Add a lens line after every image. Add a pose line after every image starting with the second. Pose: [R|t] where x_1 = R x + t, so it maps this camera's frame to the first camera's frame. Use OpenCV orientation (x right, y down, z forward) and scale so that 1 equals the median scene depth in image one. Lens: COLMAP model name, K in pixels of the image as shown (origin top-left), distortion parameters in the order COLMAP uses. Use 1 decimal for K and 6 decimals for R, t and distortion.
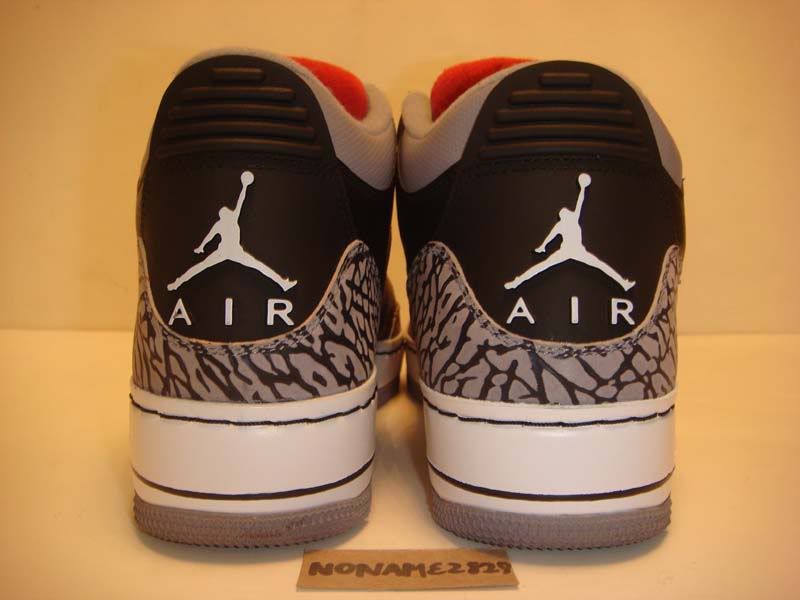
lens RADIAL K [[849.1, 0, 399.6], [0, 849.1, 290.2], [0, 0, 1]] dist [-0.178313, 0.140974]
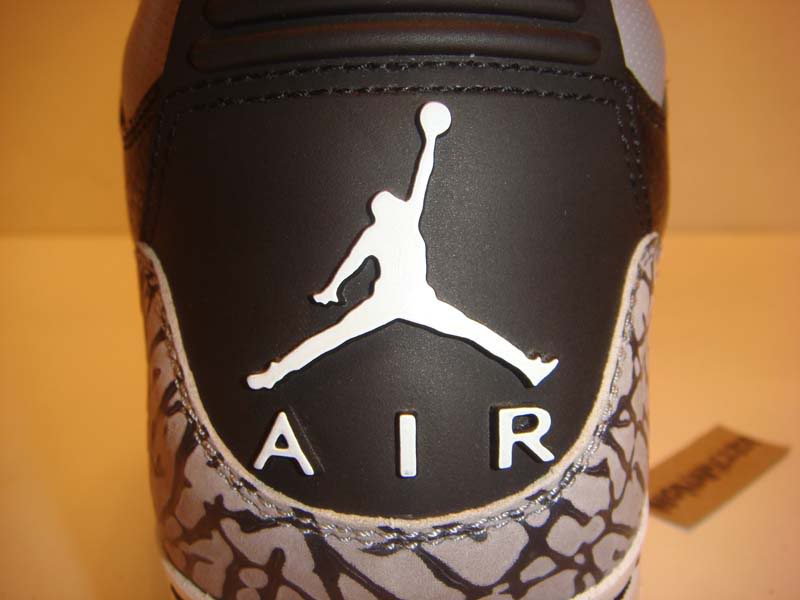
lens RADIAL K [[849.1, 0, 399.6], [0, 849.1, 290.2], [0, 0, 1]] dist [-0.178313, 0.140974]
pose [[0.998439, -0.036015, 0.042700, 0.185015], [0.028001, 0.984117, 0.175298, -0.123184], [-0.048335, -0.173828, 0.983589, 0.592123]]
